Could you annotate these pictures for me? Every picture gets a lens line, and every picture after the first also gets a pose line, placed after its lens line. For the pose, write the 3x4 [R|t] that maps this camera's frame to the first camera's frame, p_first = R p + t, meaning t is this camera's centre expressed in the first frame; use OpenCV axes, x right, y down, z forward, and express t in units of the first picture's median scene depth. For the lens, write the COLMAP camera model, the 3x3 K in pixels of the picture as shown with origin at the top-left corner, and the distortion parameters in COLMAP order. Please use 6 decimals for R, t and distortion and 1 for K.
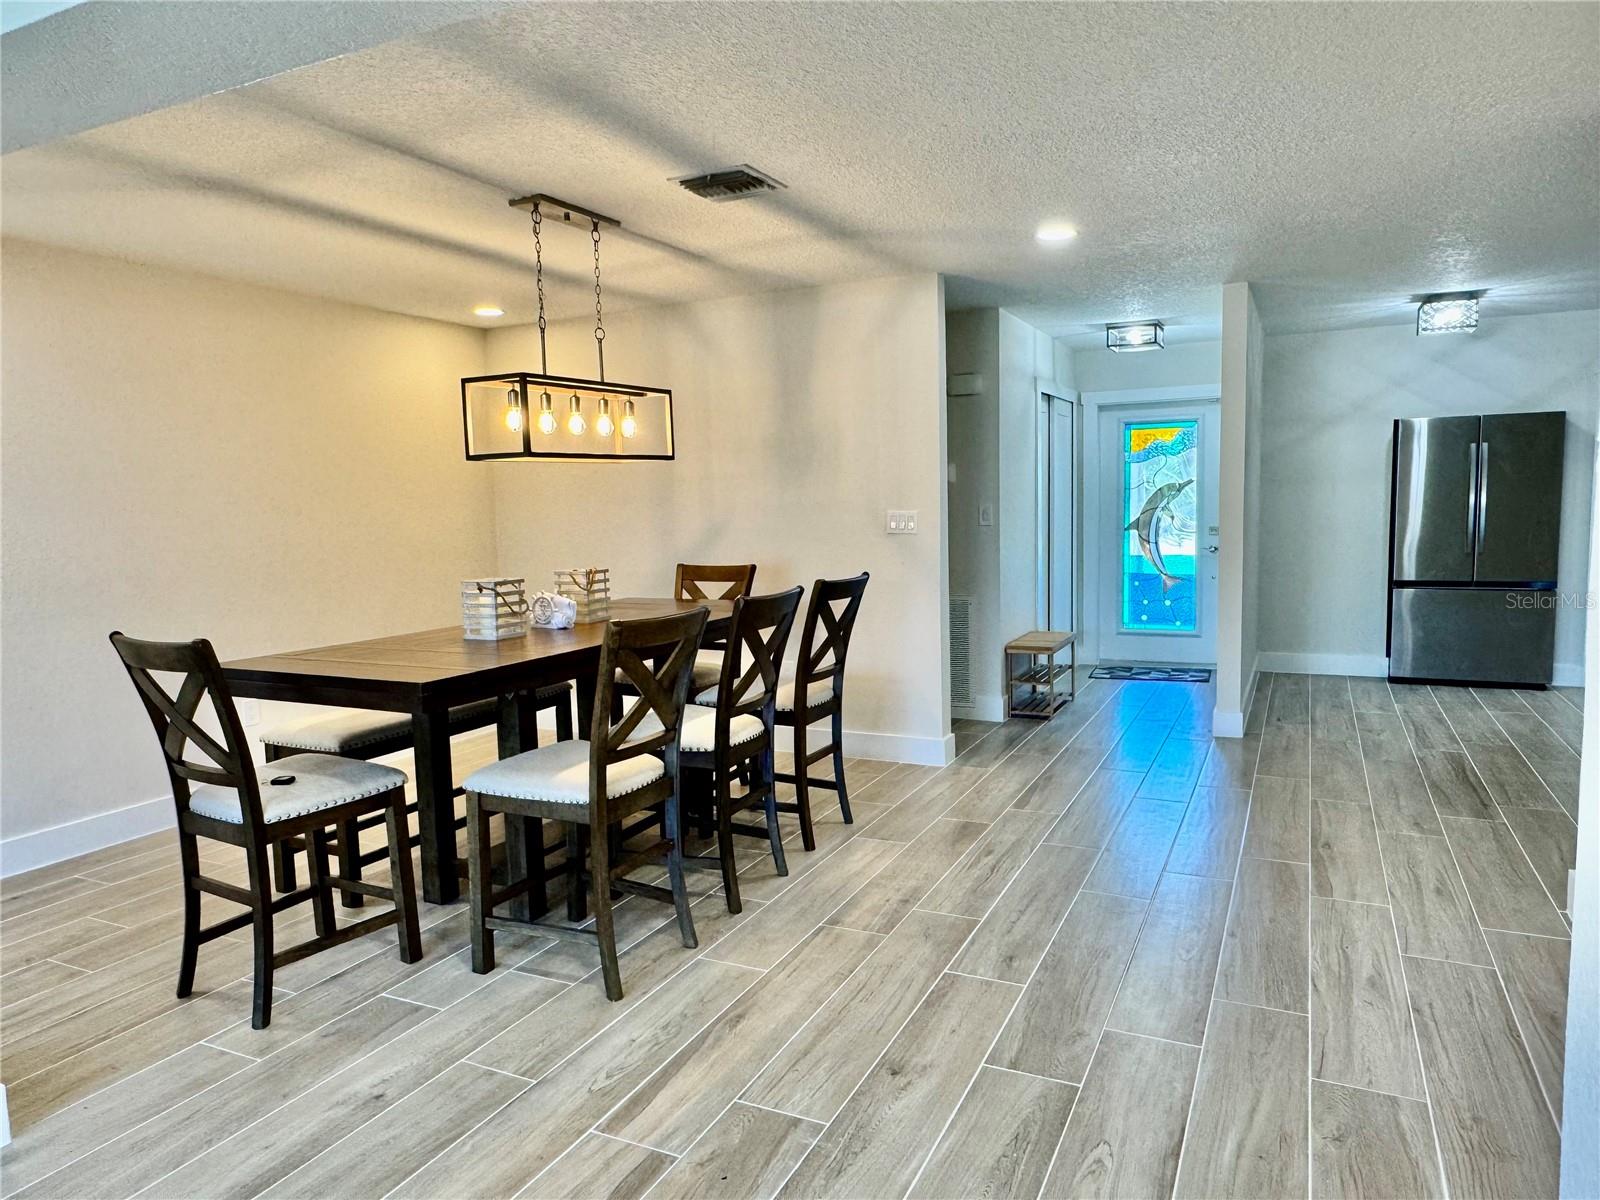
lens RADIAL K [[1032.7, 0, 800.0], [0, 1032.7, 600.0], [0, 0, 1]] dist [-0.002335, -0.000690]
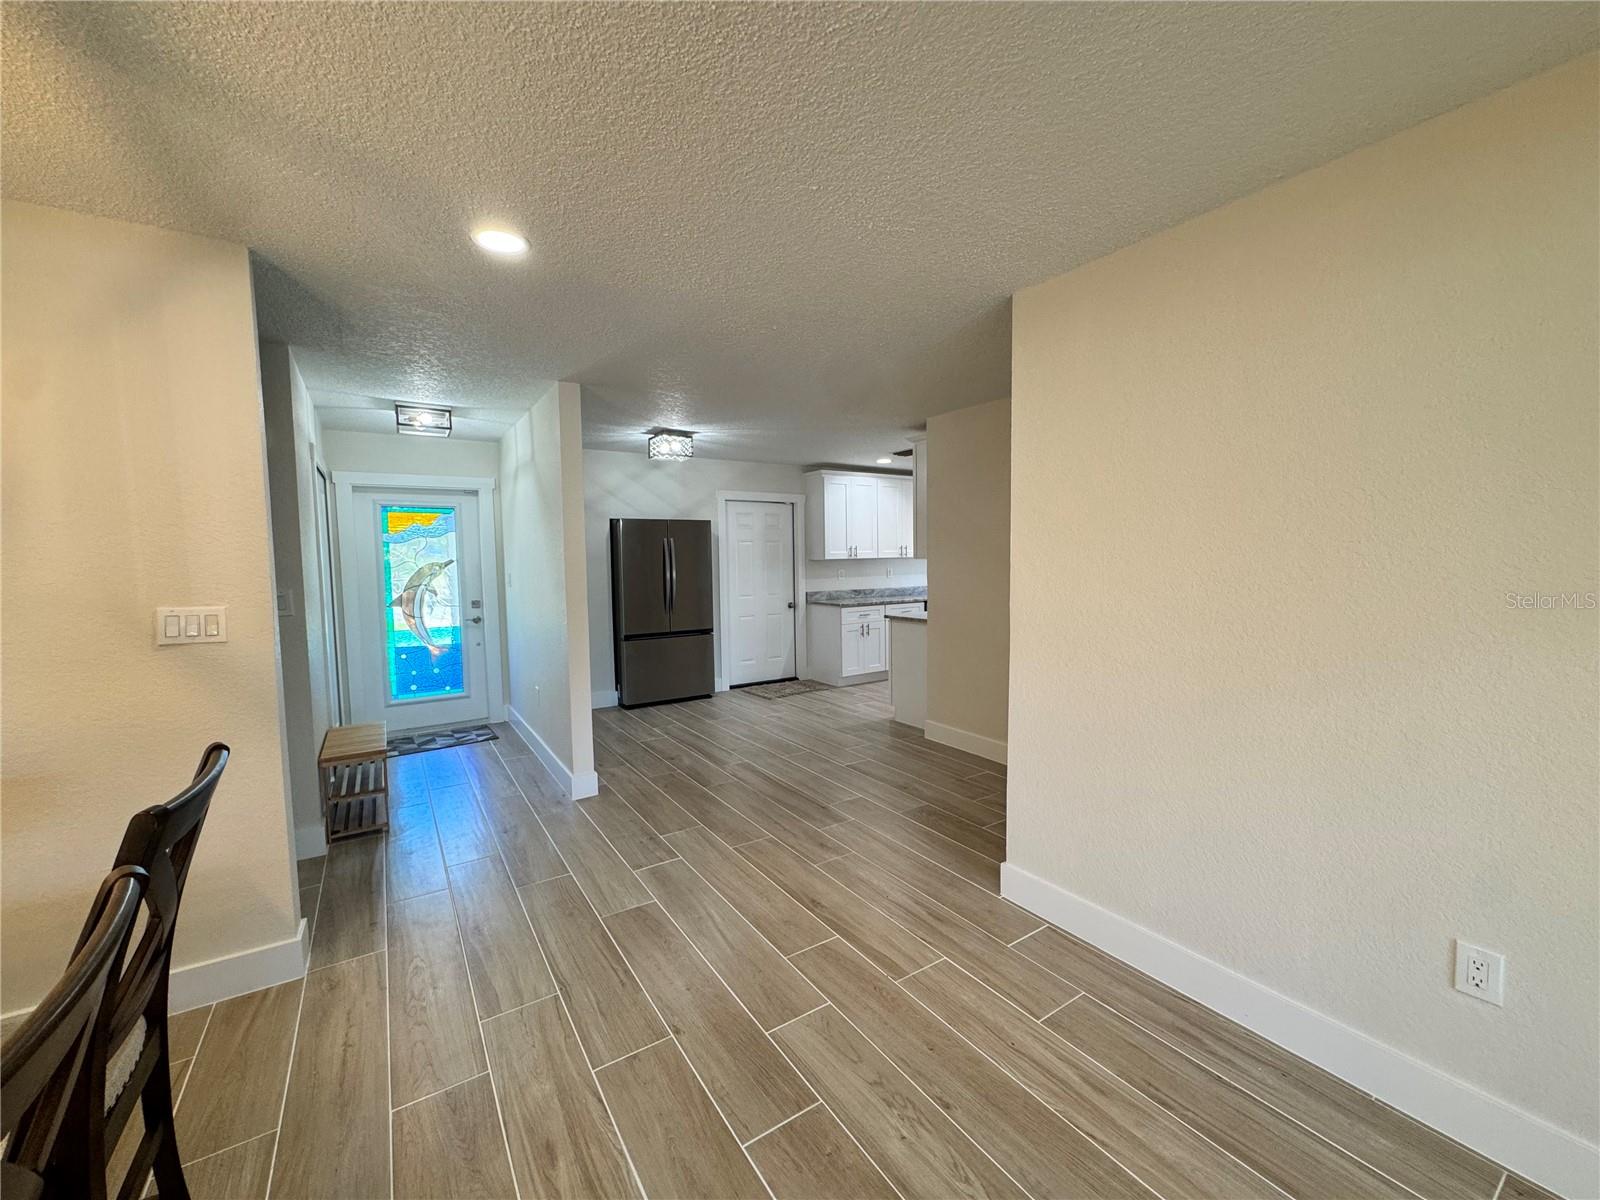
lens RADIAL K [[640.6, 0, 800.0], [0, 640.6, 600.0], [0, 0, 1]] dist [-0.002325, -0.000266]
pose [[0.510593, -0.041293, 0.858830, -0.031013], [0.085736, 0.996313, -0.003069, -0.039581], [-0.855537, 0.075199, 0.512251, 0.330415]]
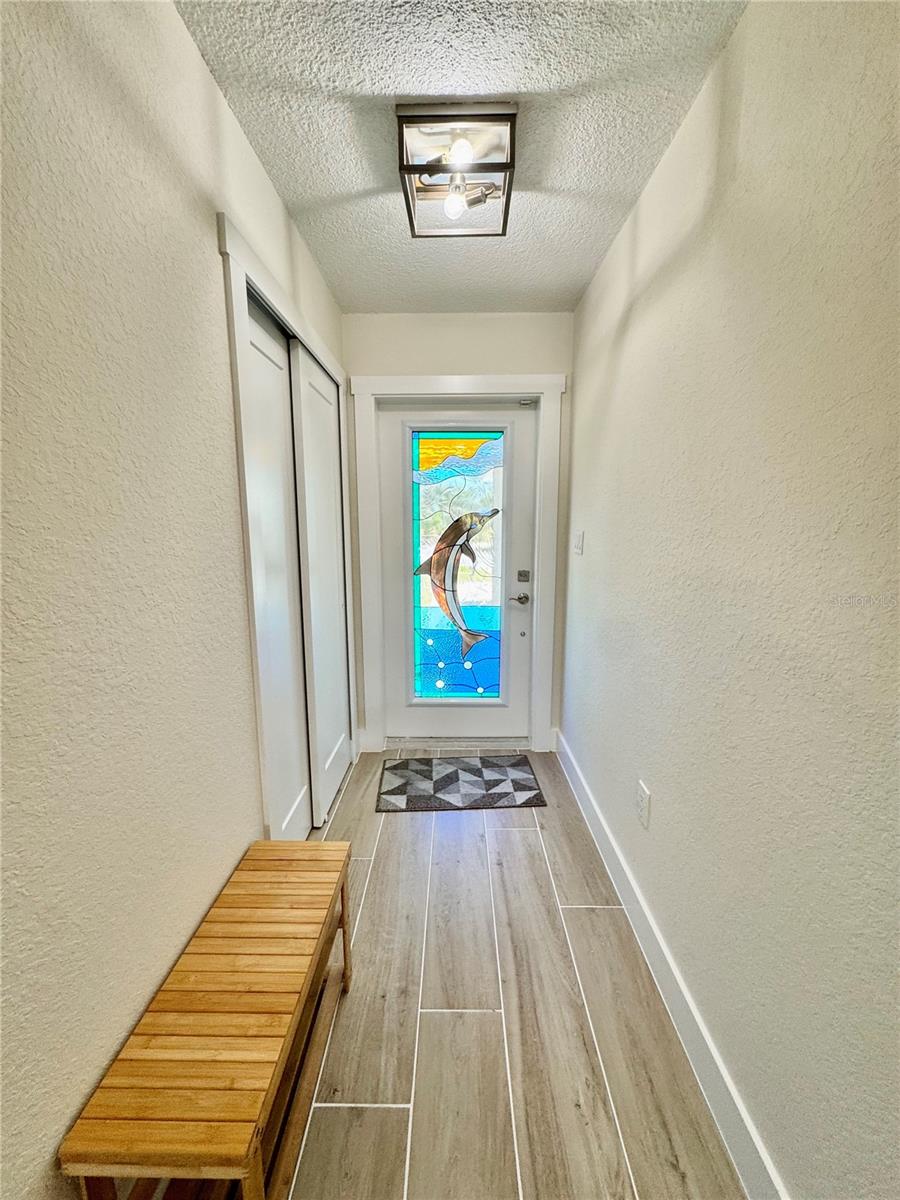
lens RADIAL K [[473.9, 0, 450.0], [0, 473.9, 600.0], [0, 0, 1]] dist [-0.000338, -0.000004]
pose [[0.905158, -0.039488, 0.423237, 0.202520], [0.018824, 0.998423, 0.052894, -0.071046], [-0.424658, -0.039911, 0.904474, 0.717837]]
